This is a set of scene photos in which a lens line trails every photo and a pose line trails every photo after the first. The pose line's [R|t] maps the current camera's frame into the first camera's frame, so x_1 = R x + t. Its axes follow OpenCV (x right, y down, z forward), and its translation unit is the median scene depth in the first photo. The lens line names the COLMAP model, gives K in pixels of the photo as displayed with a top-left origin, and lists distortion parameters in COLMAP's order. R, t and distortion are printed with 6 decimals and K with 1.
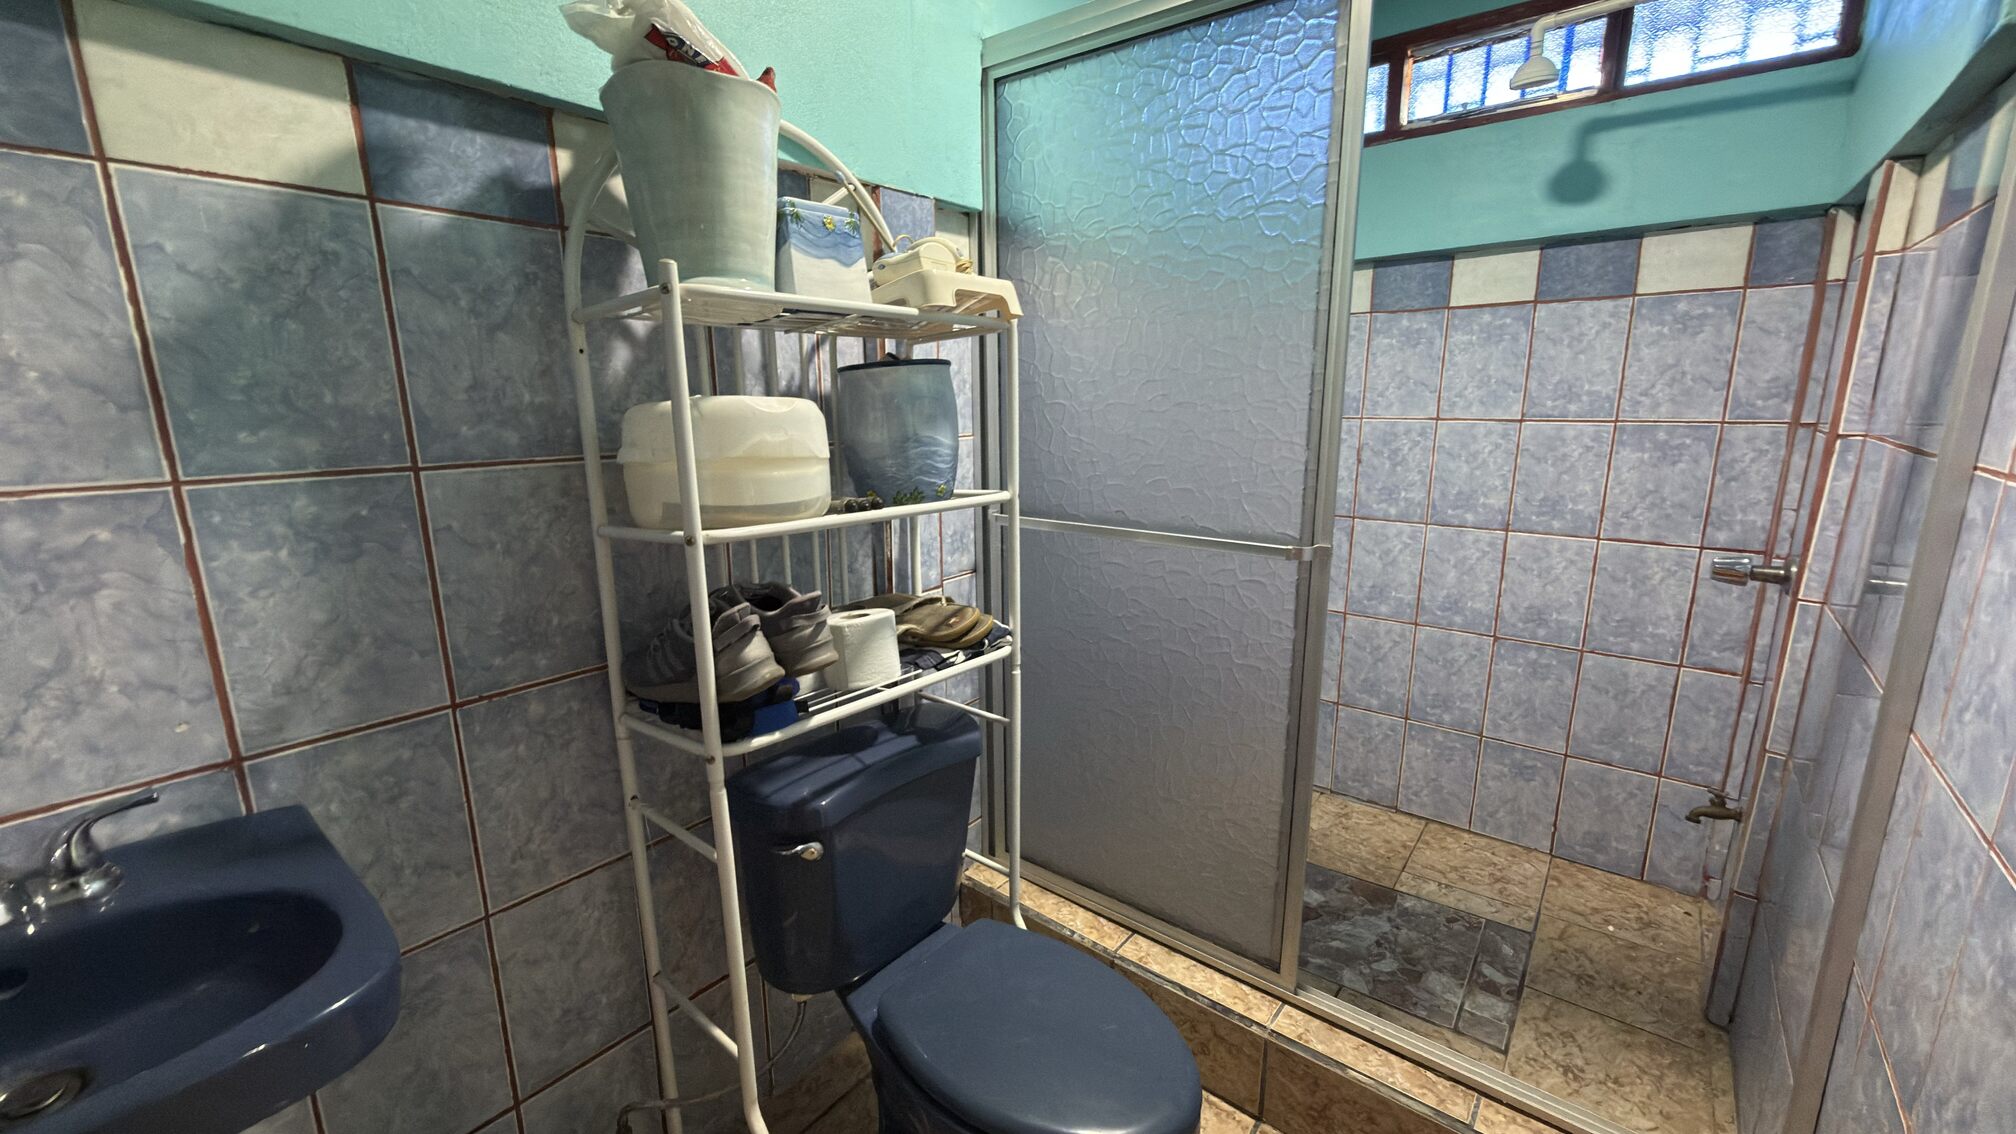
lens RADIAL K [[804.1, 0, 1008.1], [0, 804.1, 572.7], [0, 0, 1]] dist [-0.001758, 0.000458]
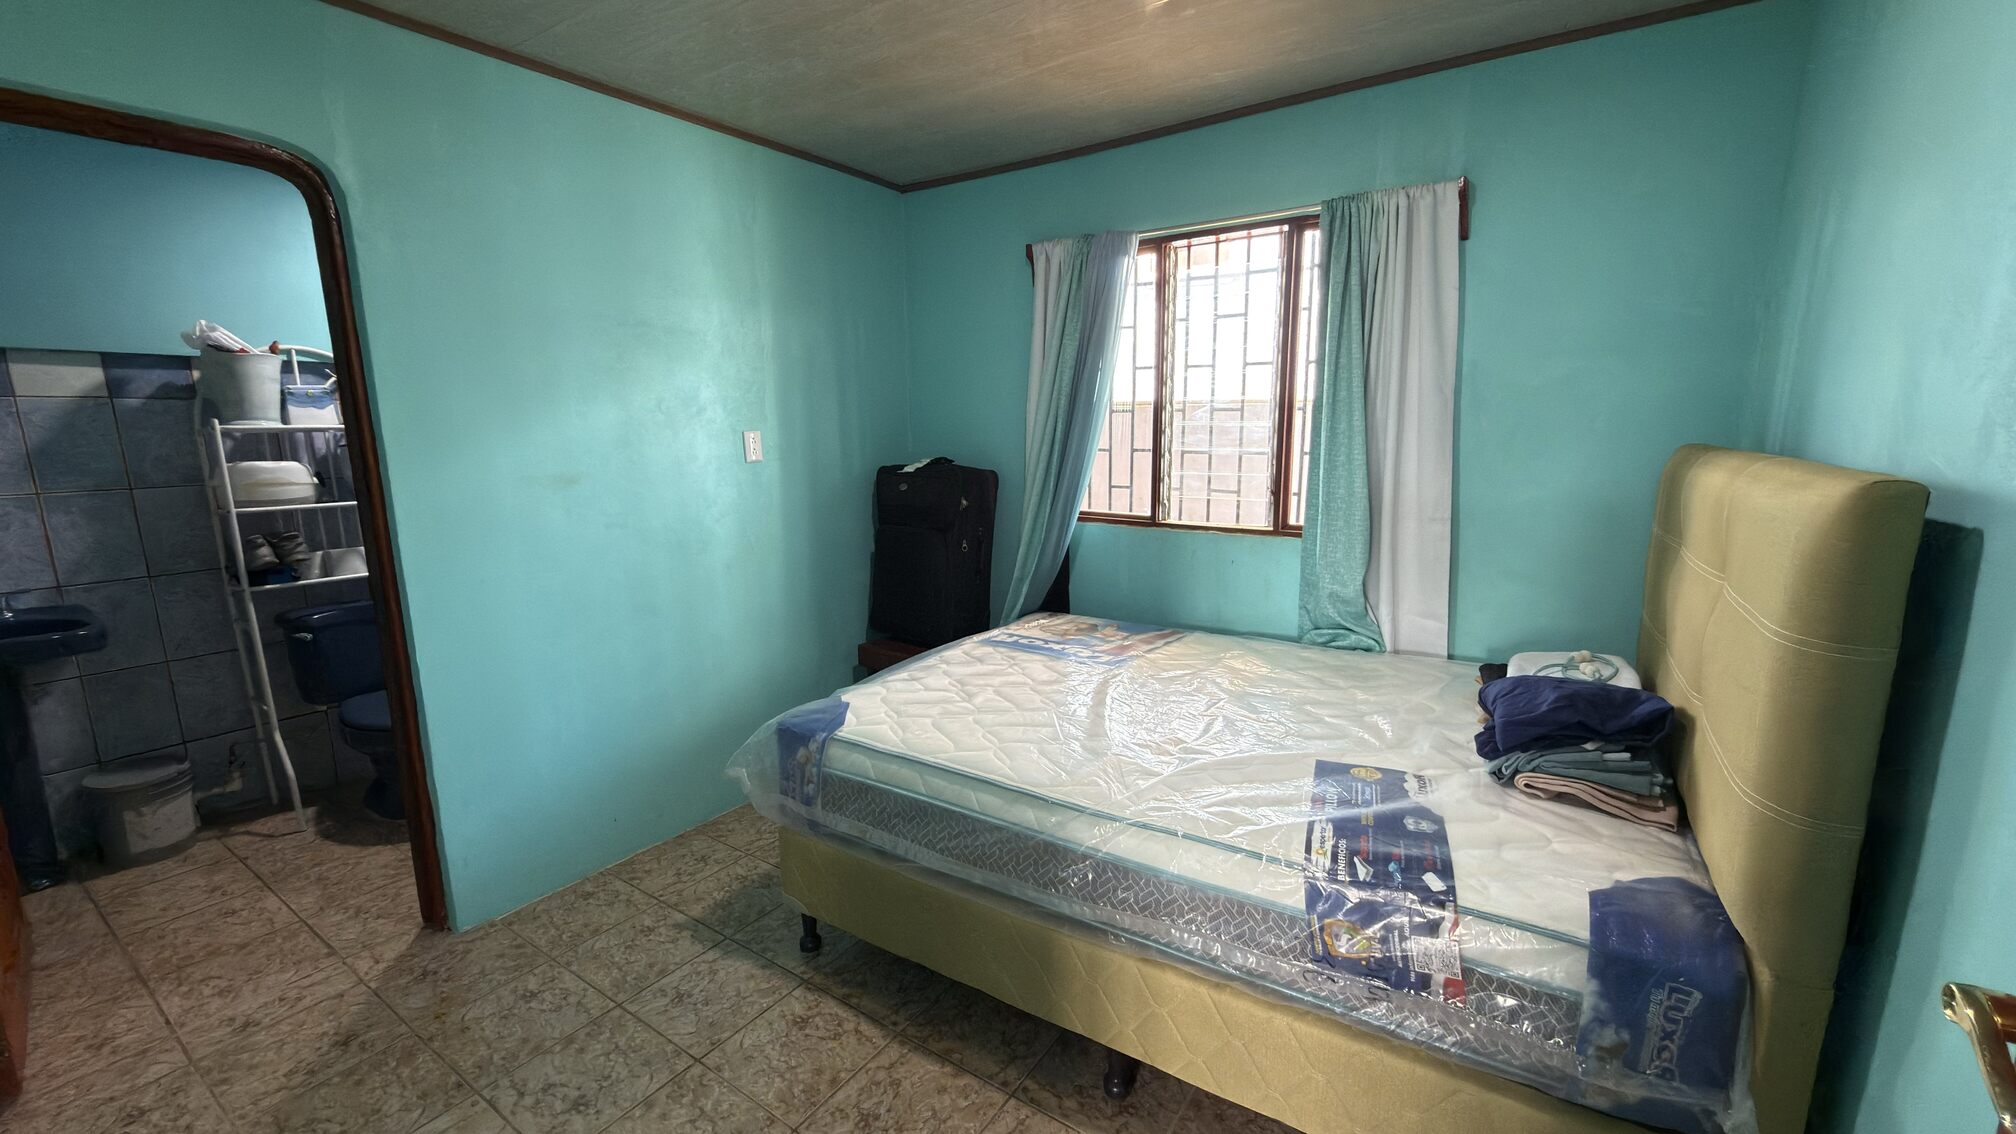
lens RADIAL K [[804.1, 0, 1014.0], [0, 804.1, 564.8], [0, 0, 1]] dist [-0.001758, 0.000458]
pose [[0.996724, -0.023246, 0.077460, 2.168663], [0.026048, 0.999035, -0.035358, 0.323934], [-0.076564, 0.037260, 0.996368, -2.073730]]
